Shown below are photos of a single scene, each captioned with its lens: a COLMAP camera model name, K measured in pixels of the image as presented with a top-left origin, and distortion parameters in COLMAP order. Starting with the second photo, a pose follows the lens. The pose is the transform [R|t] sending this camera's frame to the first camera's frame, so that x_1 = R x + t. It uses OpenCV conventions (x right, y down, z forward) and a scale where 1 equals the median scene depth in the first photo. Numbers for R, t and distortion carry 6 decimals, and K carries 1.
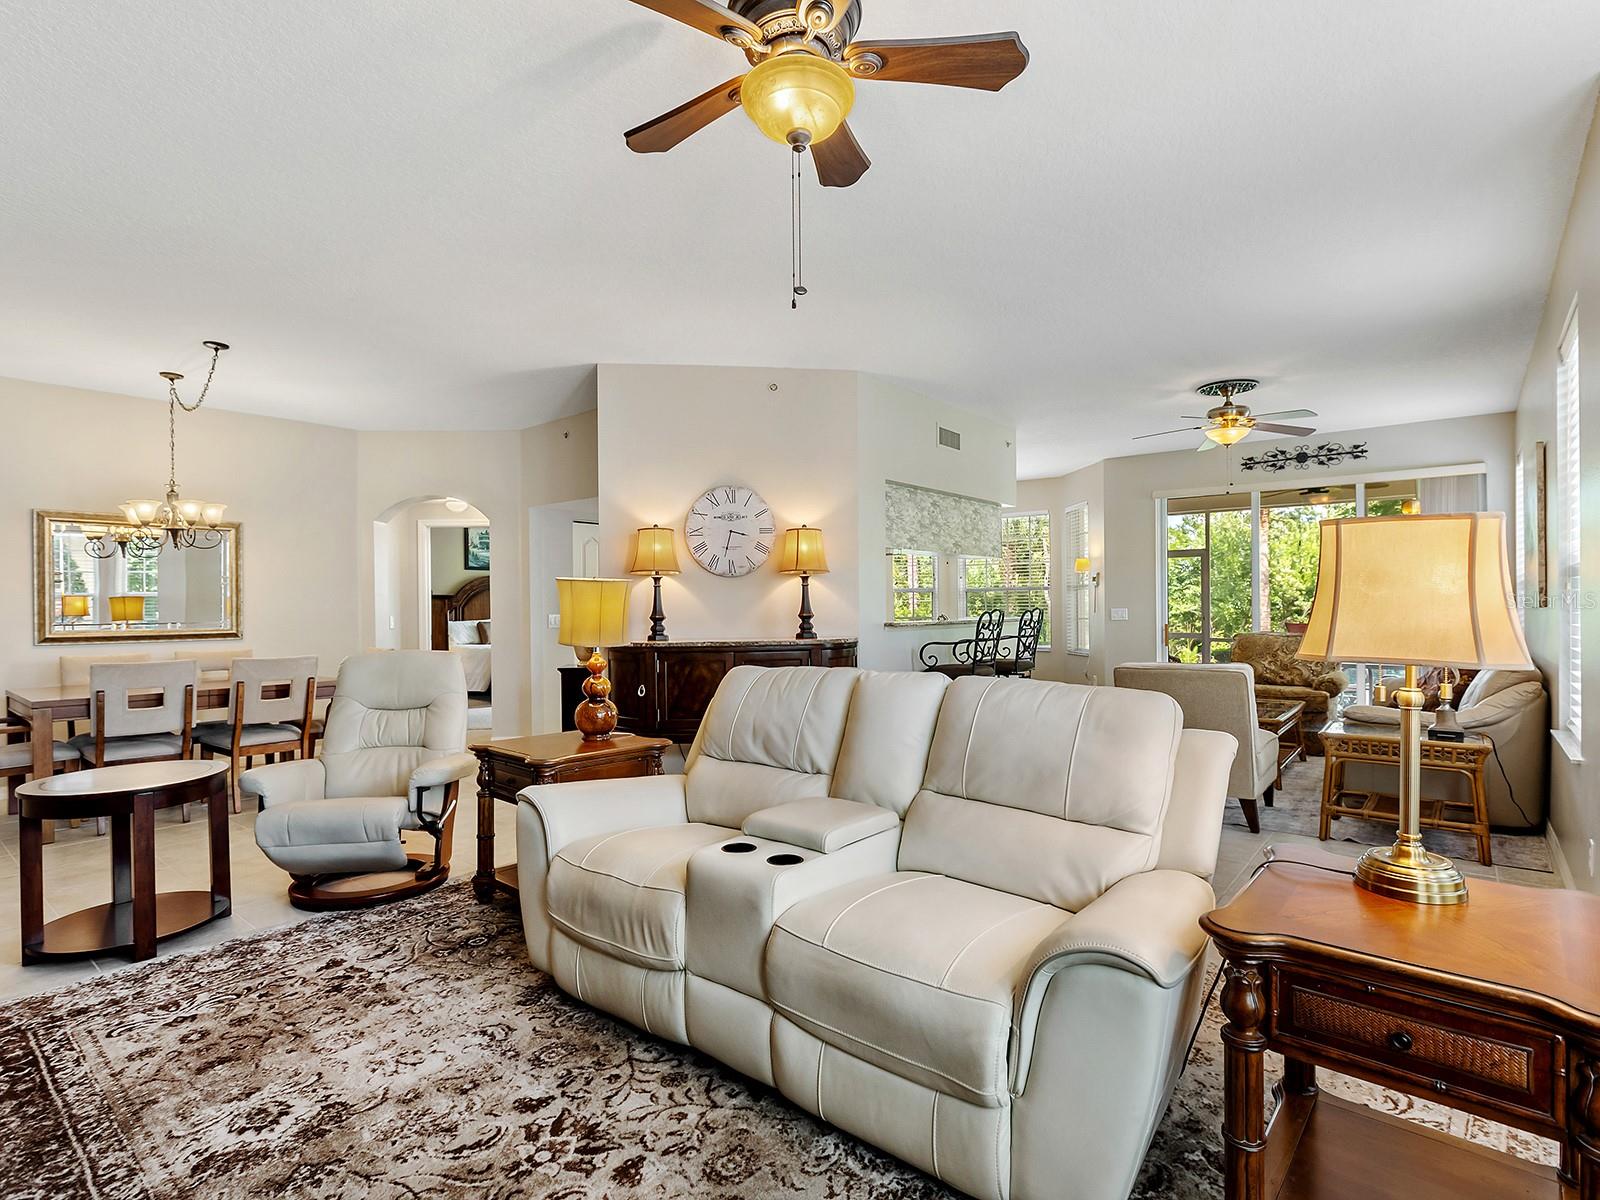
lens RADIAL K [[815.1, 0, 823.1], [0, 815.1, 617.3], [0, 0, 1]] dist [0.003488, -0.002233]
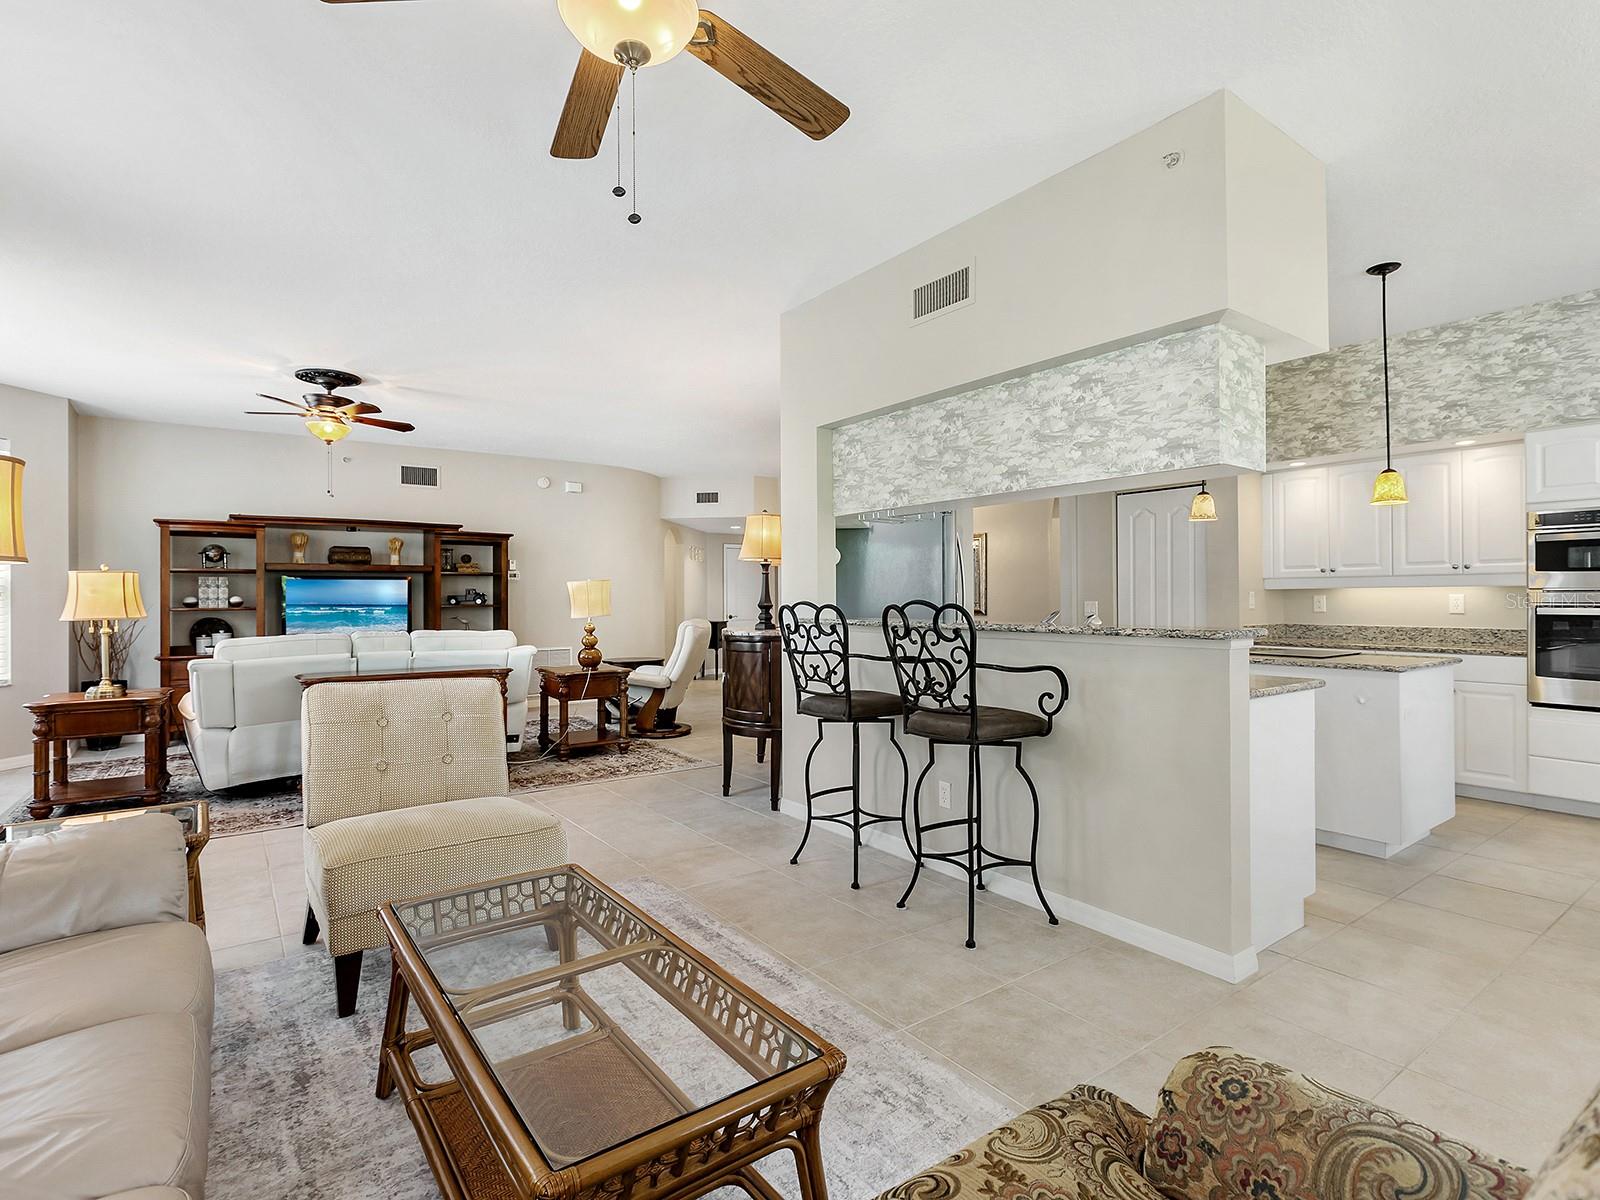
lens RADIAL K [[815.1, 0, 801.3], [0, 815.1, 594.5], [0, 0, 1]] dist [0.003488, -0.002233]
pose [[-0.267392, 0.006432, -0.963566, 0.908827], [-0.001391, 0.999974, 0.007061, -0.022588], [0.963587, 0.003228, -0.267376, 1.319631]]
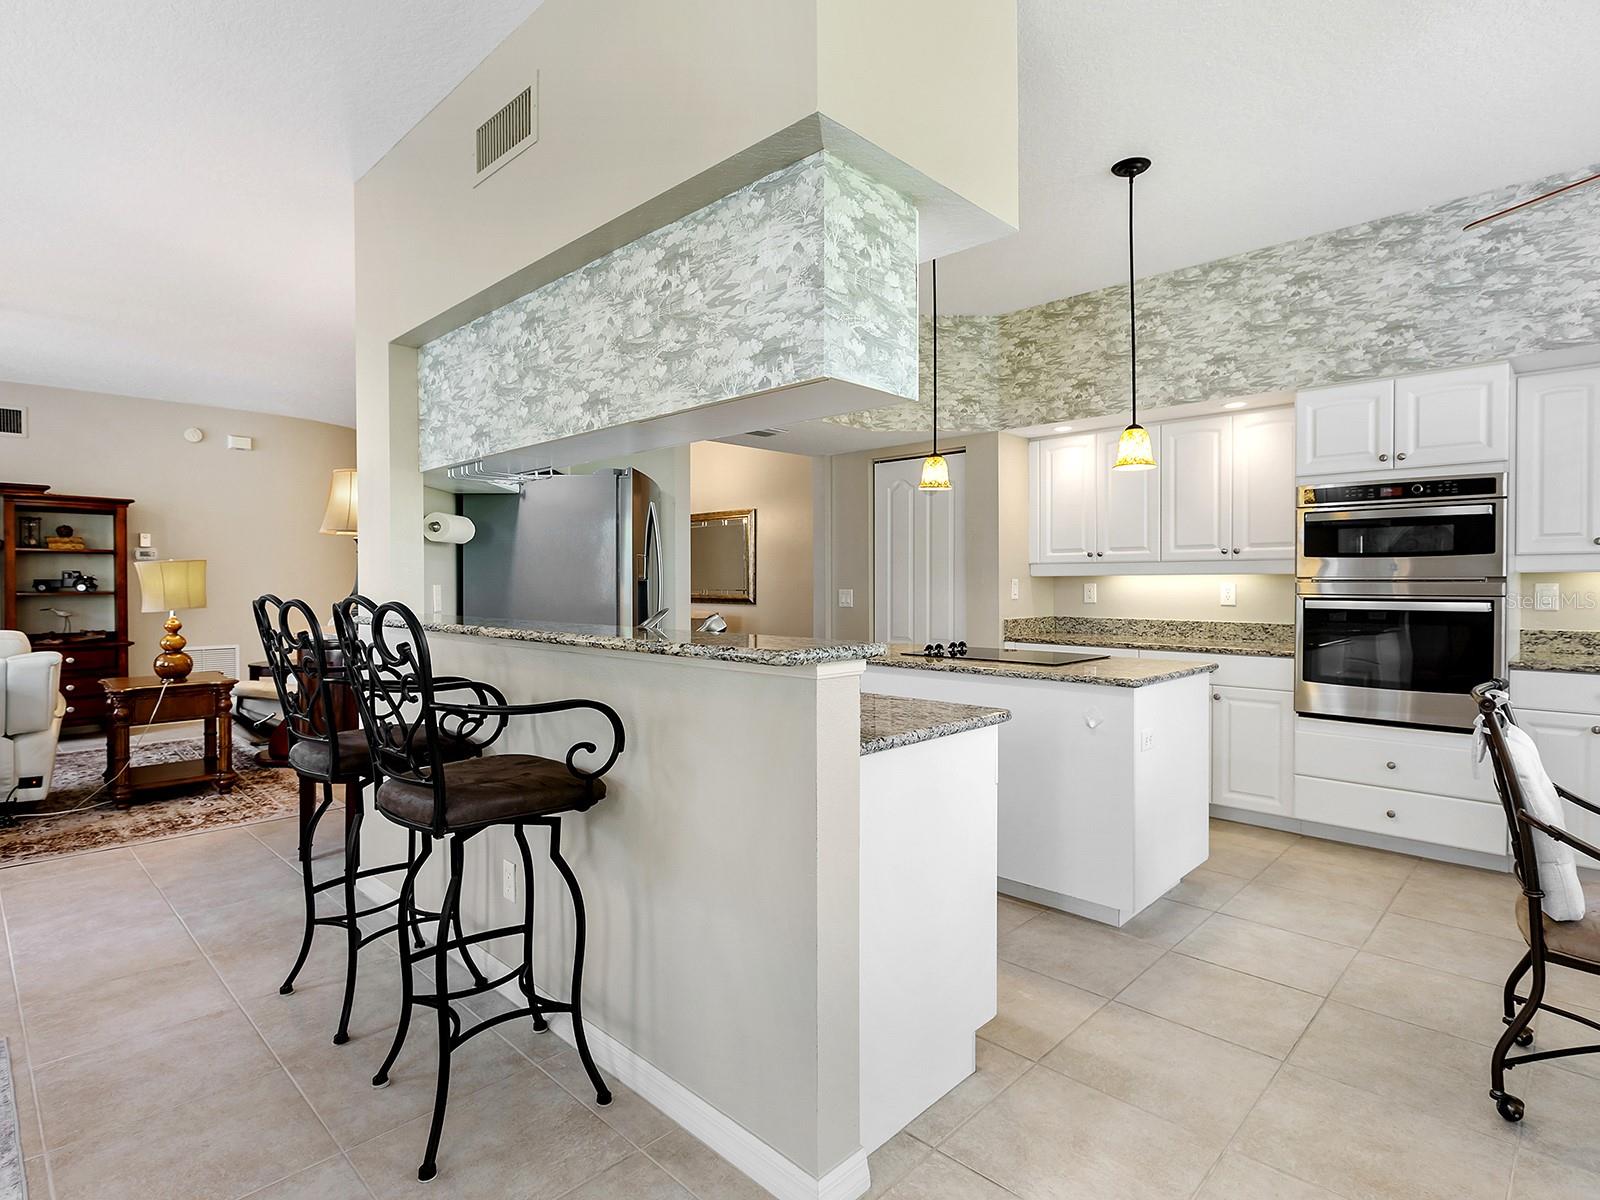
lens RADIAL K [[815.1, 0, 804.8], [0, 815.1, 589.9], [0, 0, 1]] dist [0.003488, -0.002233]
pose [[-0.113039, 0.020104, -0.993387, 0.644104], [-0.005910, 0.999764, 0.020905, -0.025243], [0.993573, 0.008234, -0.112894, 1.476347]]
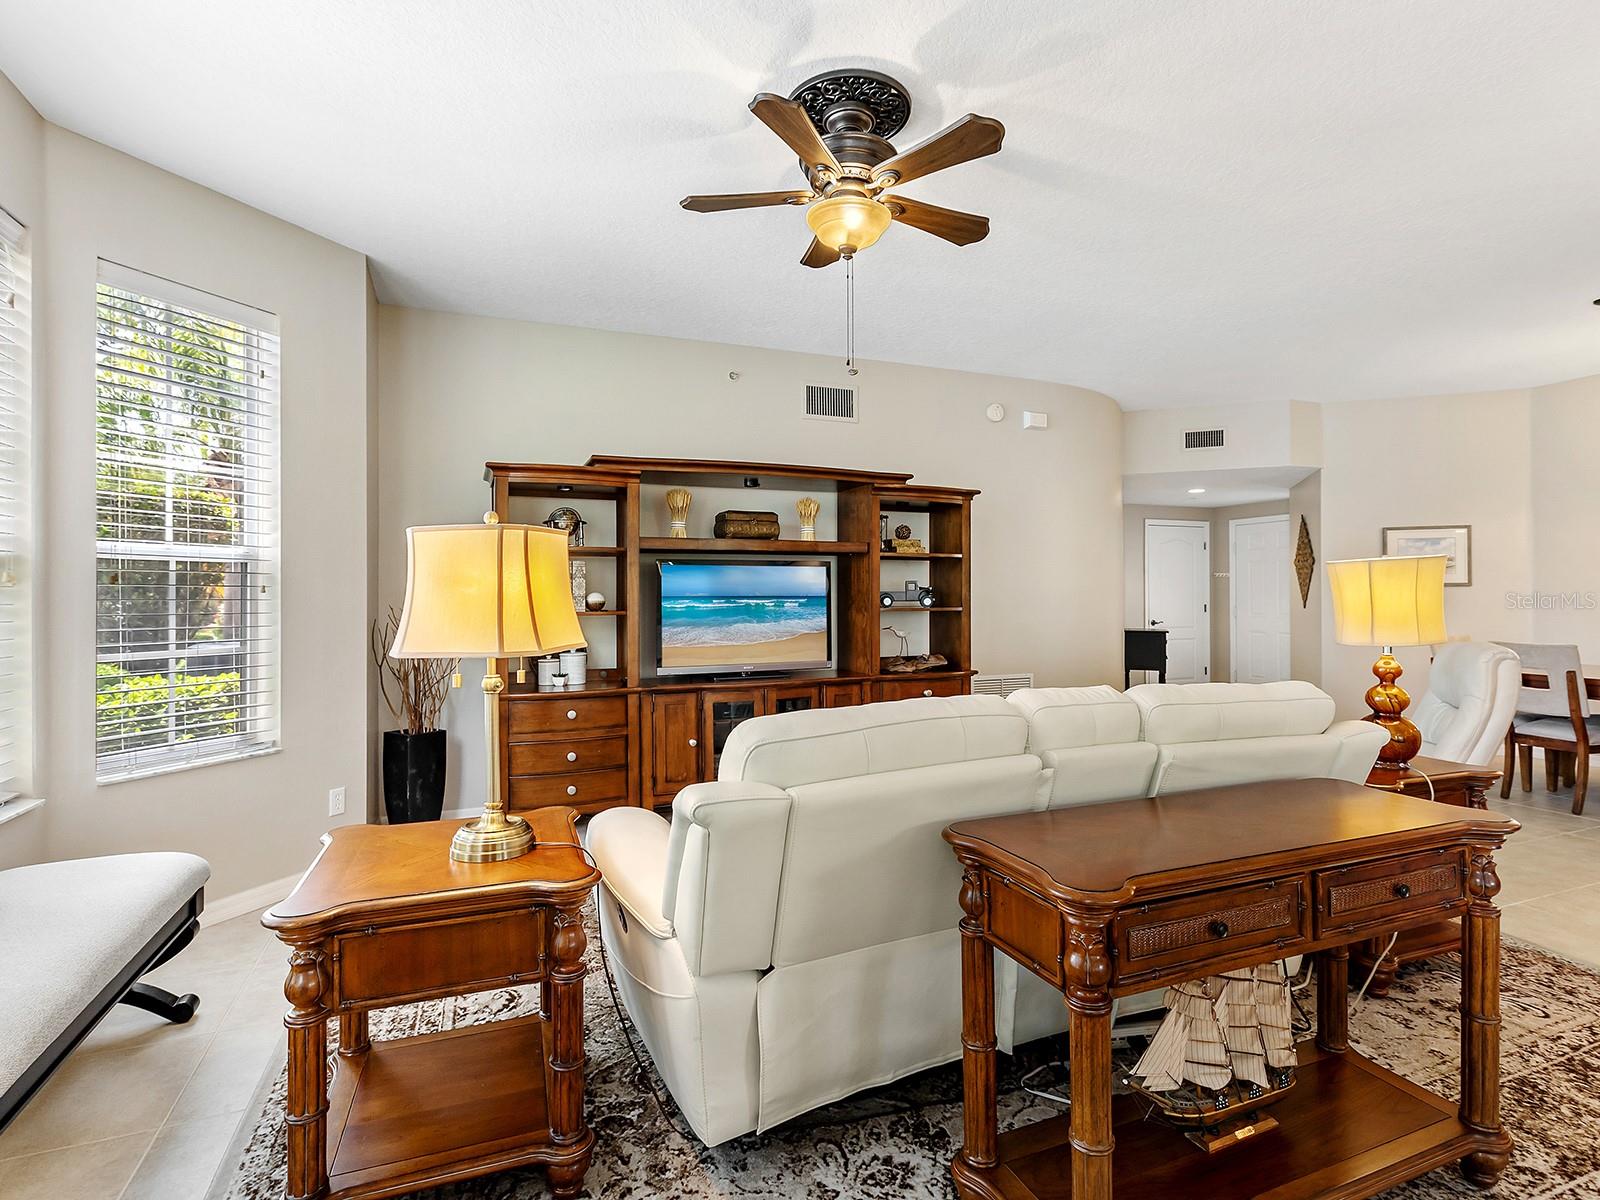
lens RADIAL K [[815.1, 0, 795.1], [0, 815.1, 592.8], [0, 0, 1]] dist [0.003488, -0.002233]
pose [[-0.490278, 0.009288, -0.871516, 0.466071], [-0.001587, 0.999932, 0.011550, -0.017431], [0.871564, 0.007046, -0.490230, 0.618295]]
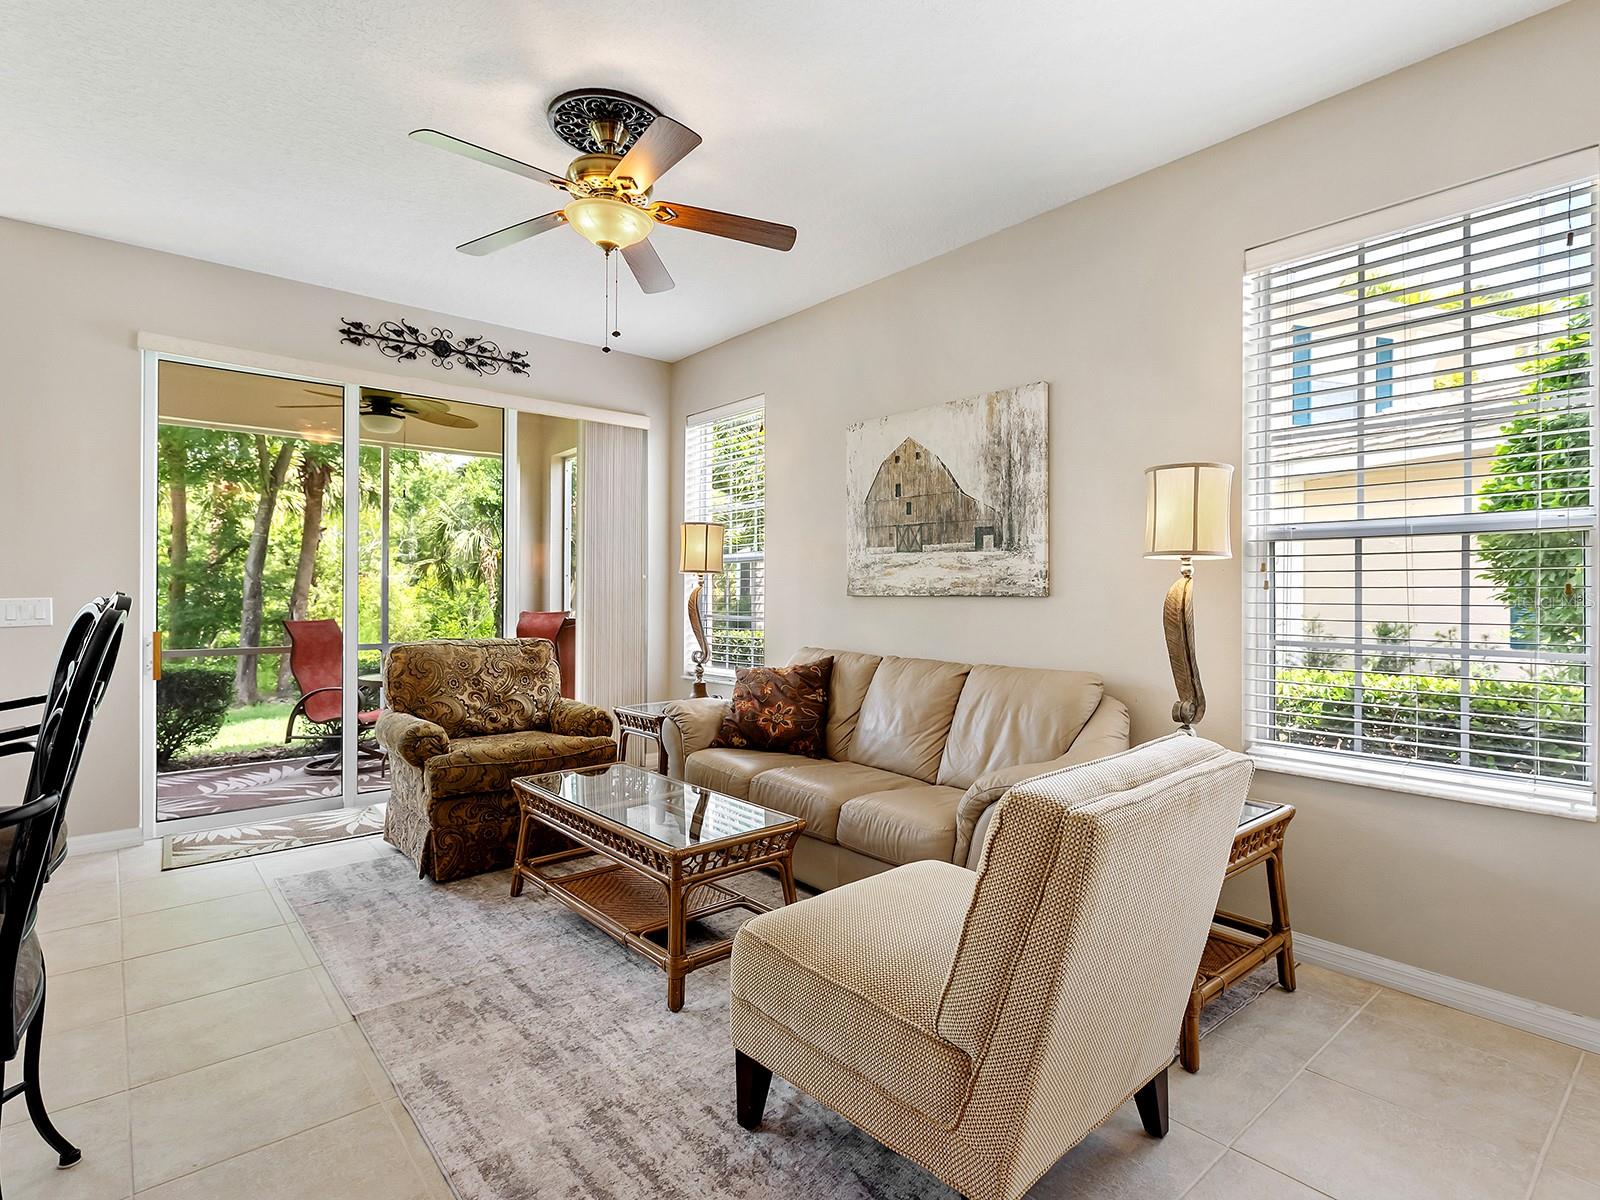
lens RADIAL K [[815.1, 0, 826.3], [0, 815.1, 588.9], [0, 0, 1]] dist [0.003488, -0.002233]
pose [[0.185387, 0.008950, 0.982625, 0.068208], [0.007649, 0.999915, -0.010551, -0.012630], [-0.982636, 0.009472, 0.185303, 0.923907]]
